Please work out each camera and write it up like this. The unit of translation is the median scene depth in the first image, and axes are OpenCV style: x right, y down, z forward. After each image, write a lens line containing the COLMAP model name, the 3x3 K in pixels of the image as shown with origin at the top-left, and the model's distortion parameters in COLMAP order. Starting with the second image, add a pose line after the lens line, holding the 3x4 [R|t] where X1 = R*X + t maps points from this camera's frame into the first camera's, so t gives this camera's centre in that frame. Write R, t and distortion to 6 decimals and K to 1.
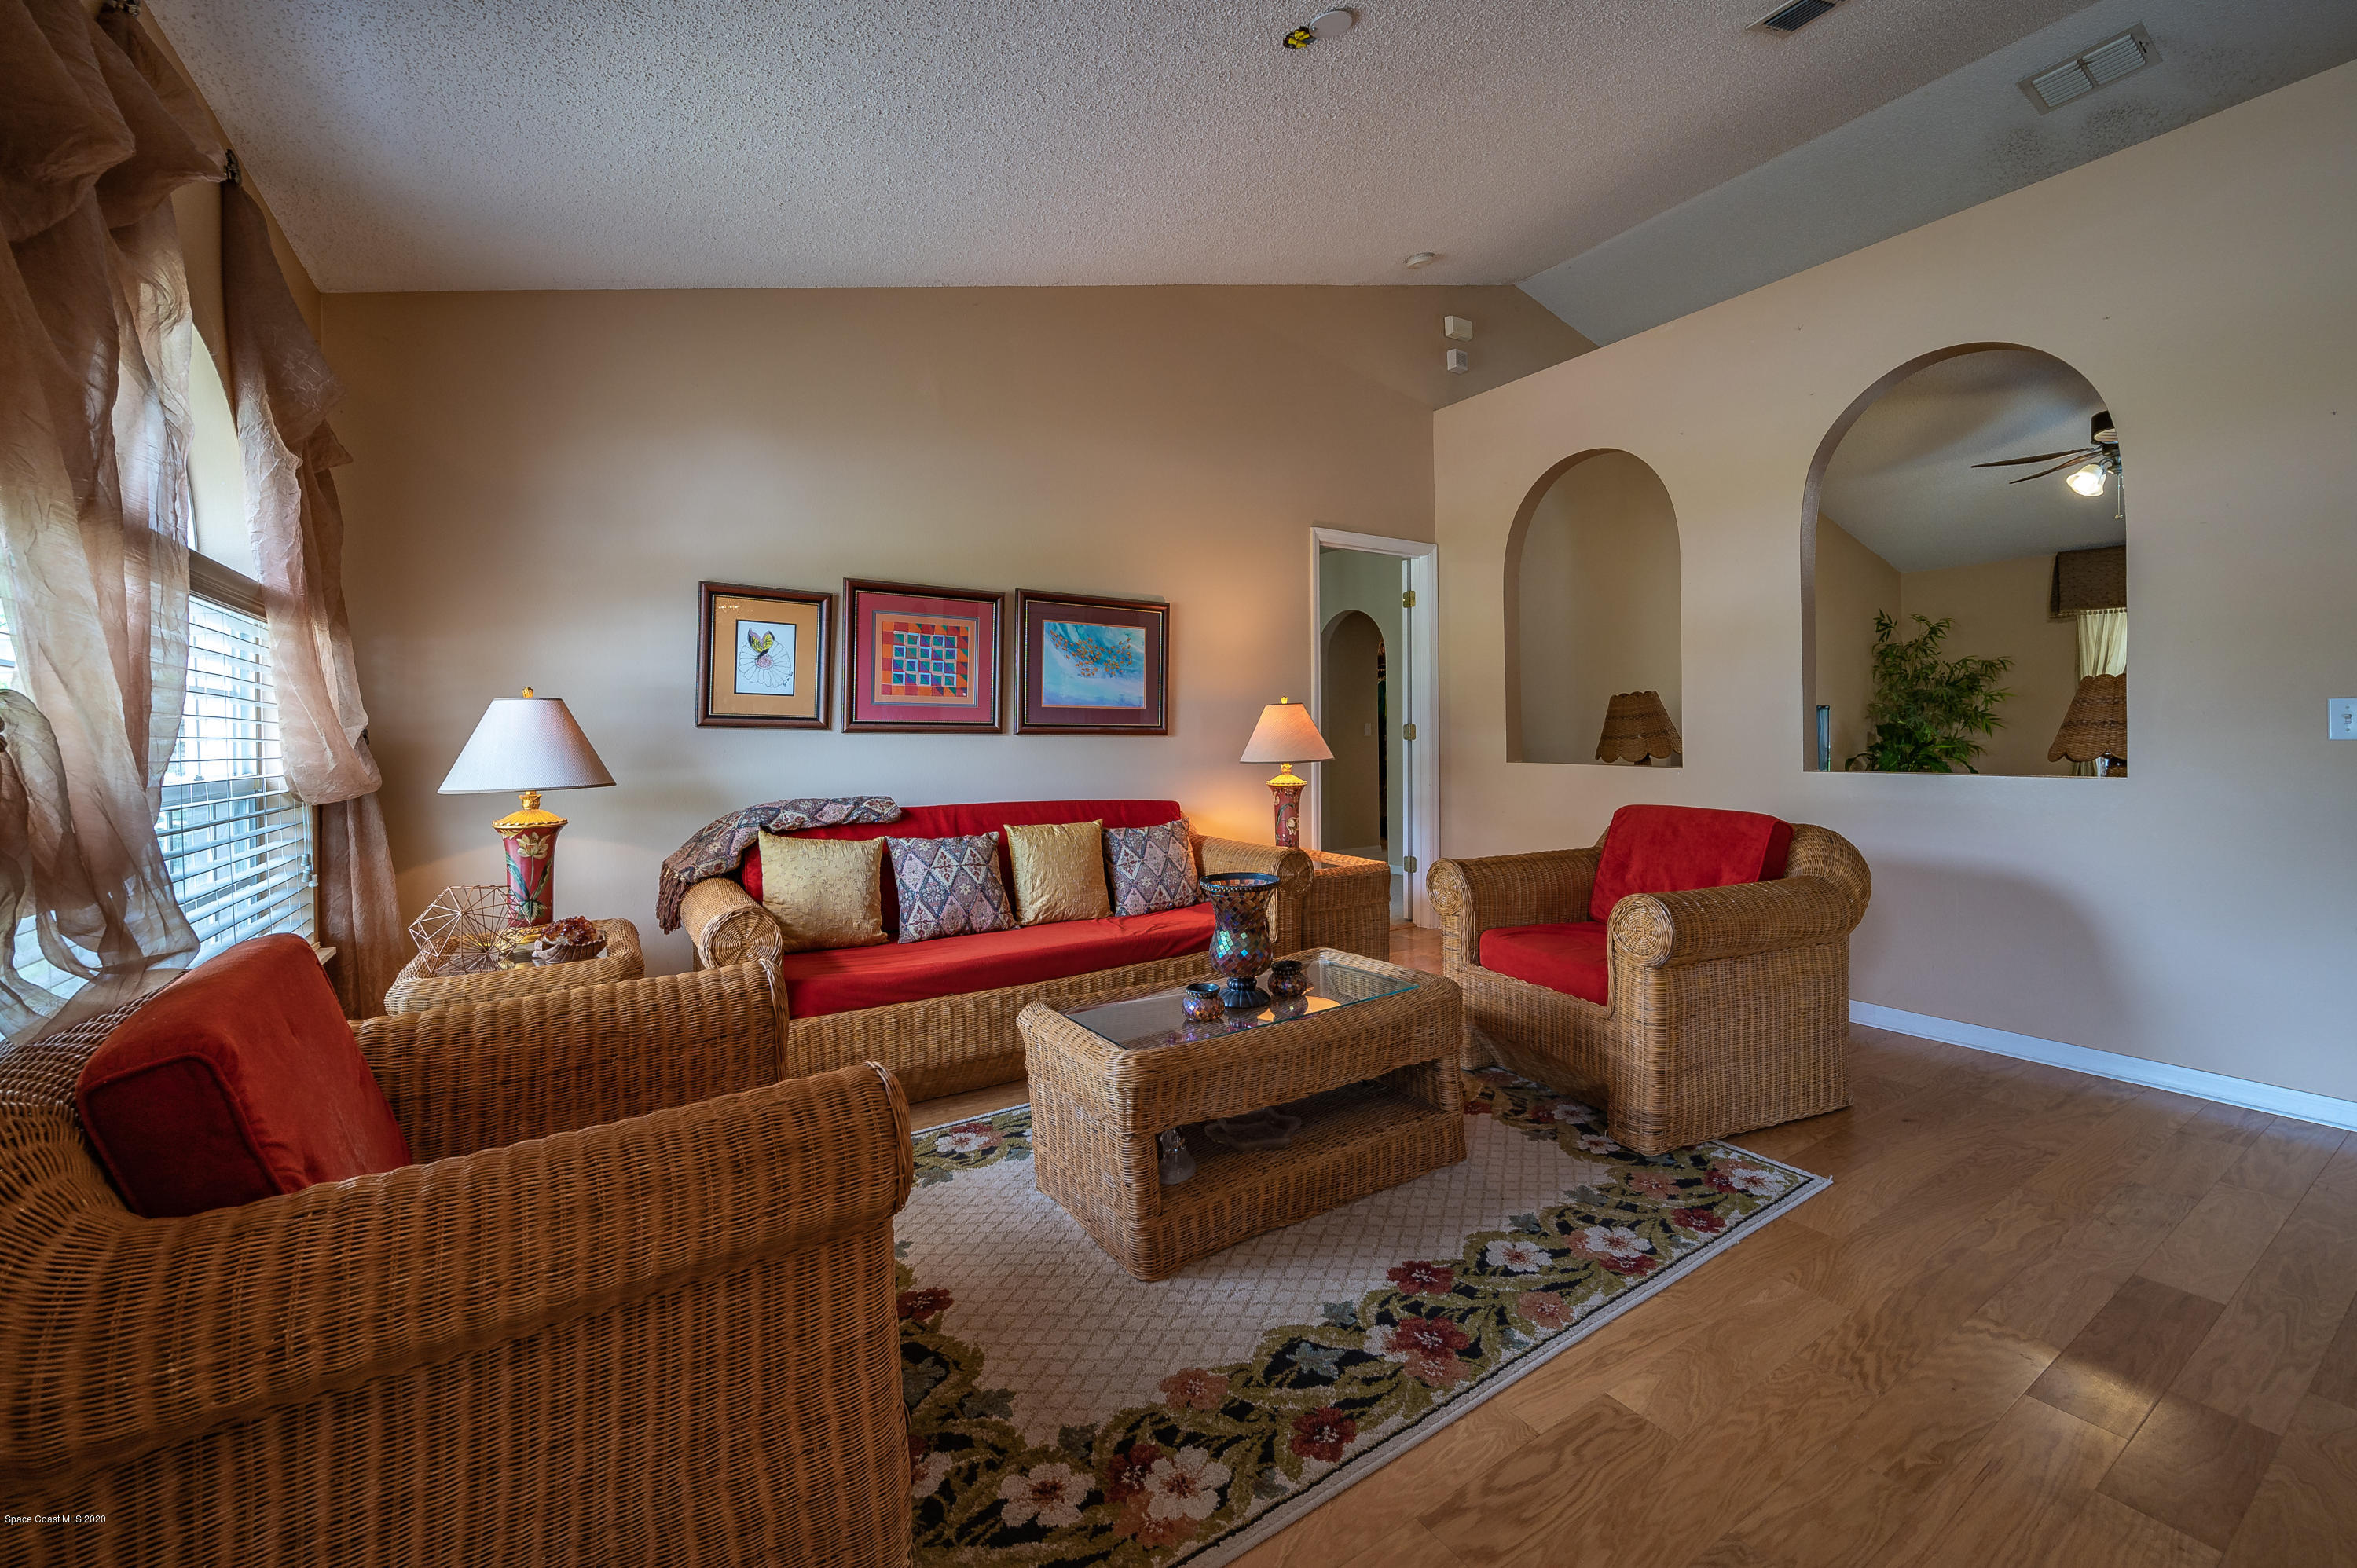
lens RADIAL K [[973.5, 0, 1150.9], [0, 973.5, 726.8], [0, 0, 1]] dist [0.000466, -0.000016]
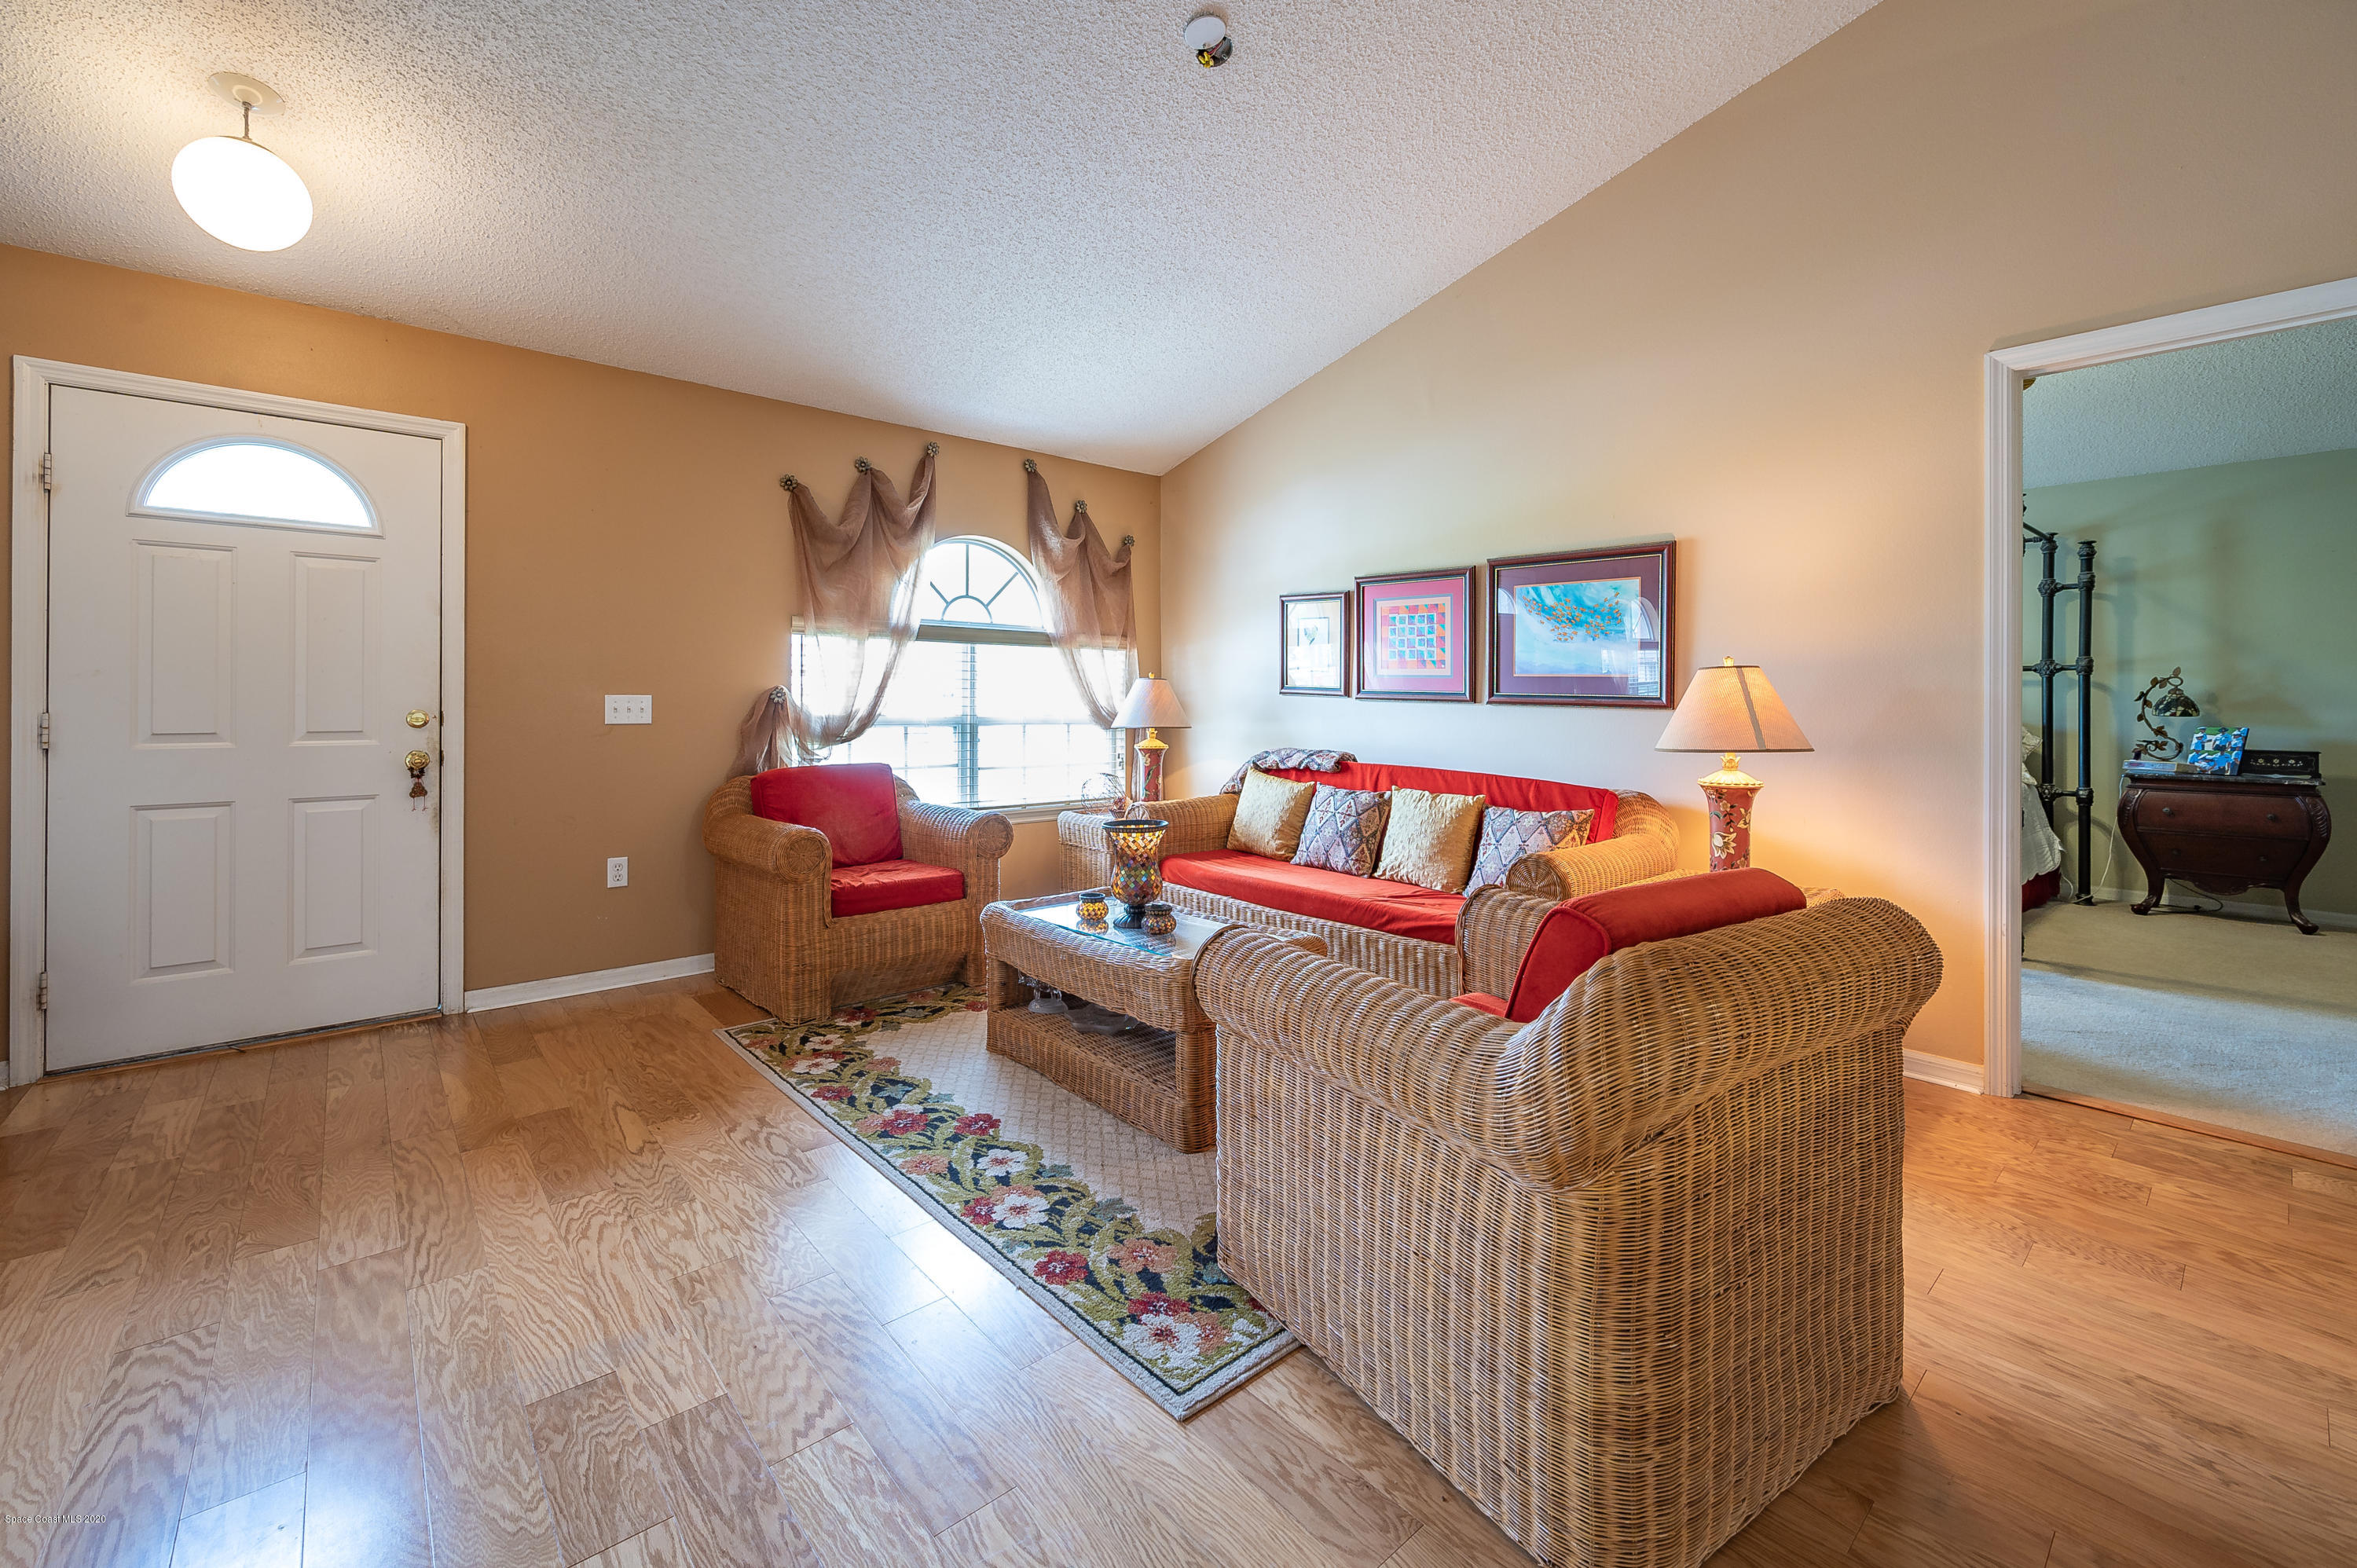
lens RADIAL K [[956.3, 0, 1177.3], [0, 956.3, 694.4], [0, 0, 1]] dist [0.000267, 0.000050]
pose [[0.139787, 0.004819, -0.990170, 1.474162], [-0.004263, 0.999982, 0.004265, -0.010062], [0.990172, 0.003625, 0.139805, 1.018508]]
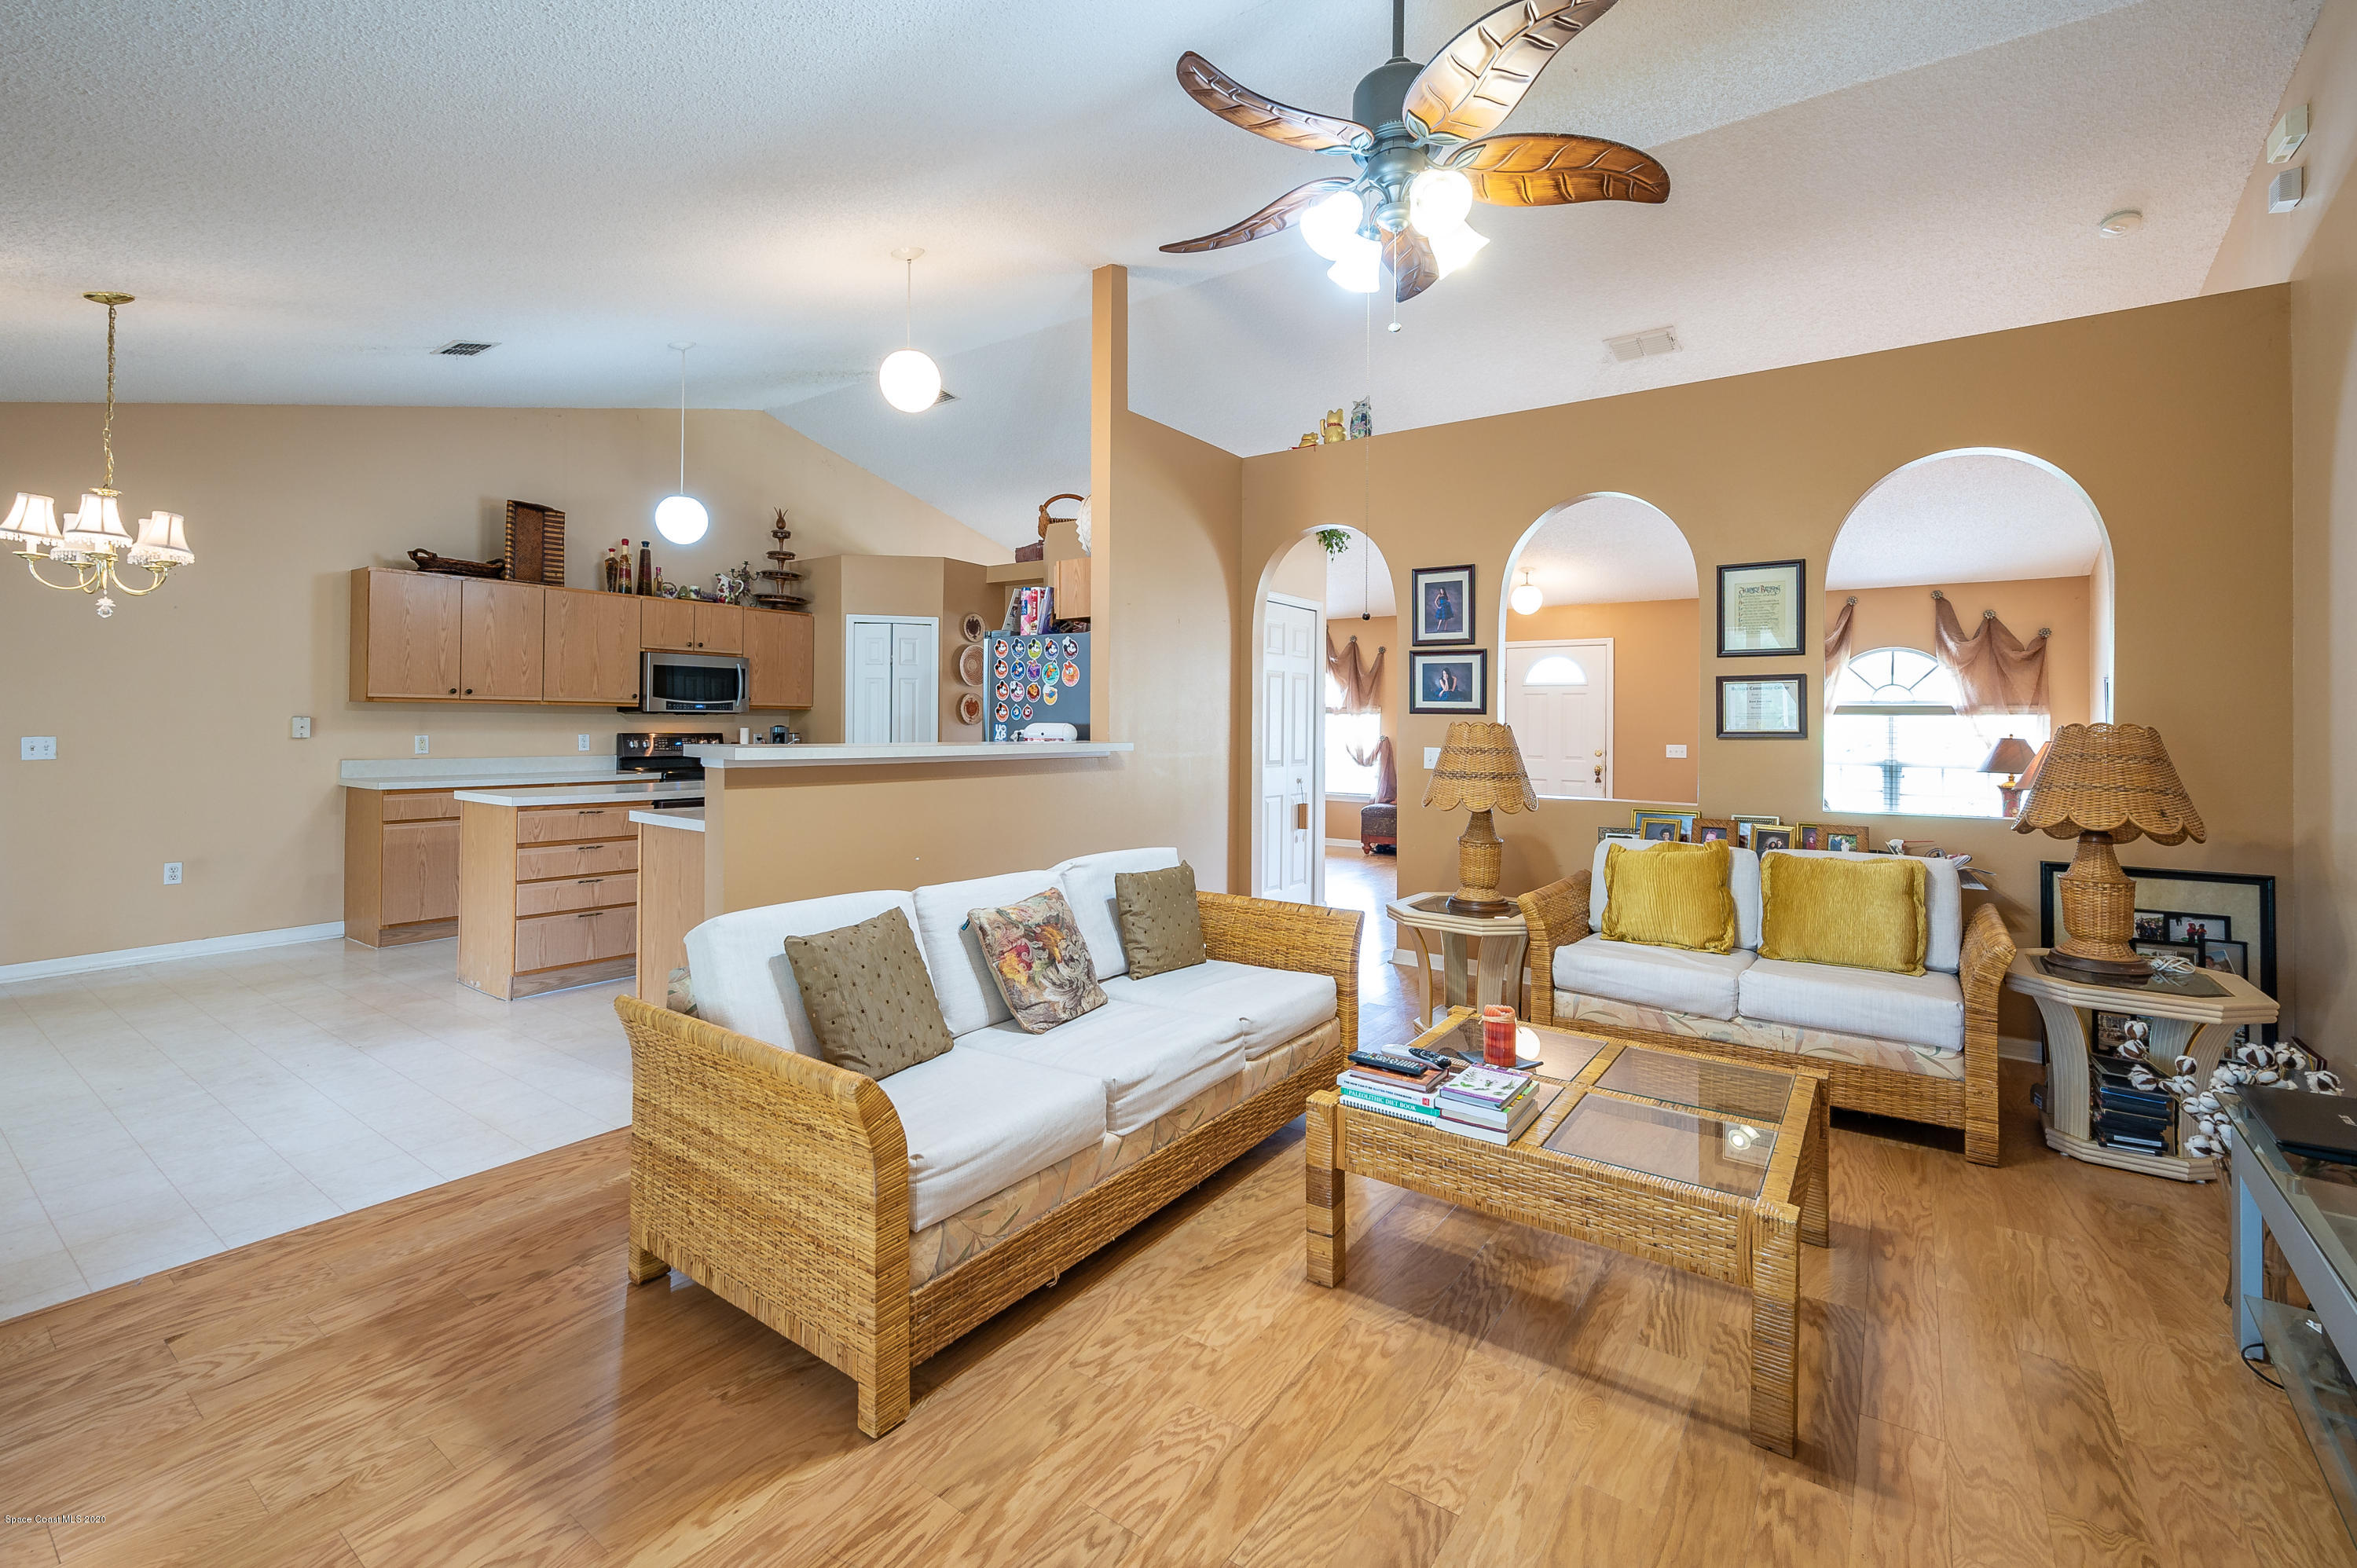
lens RADIAL K [[1012.4, 0, 1165.4], [0, 1012.4, 712.5], [0, 0, 1]] dist [-0.000451, 0.000825]
pose [[-0.933988, -0.002144, -0.357298, 3.106548], [0.000492, 0.999973, -0.007286, -0.104095], [0.357304, -0.006981, -0.933962, 3.493382]]
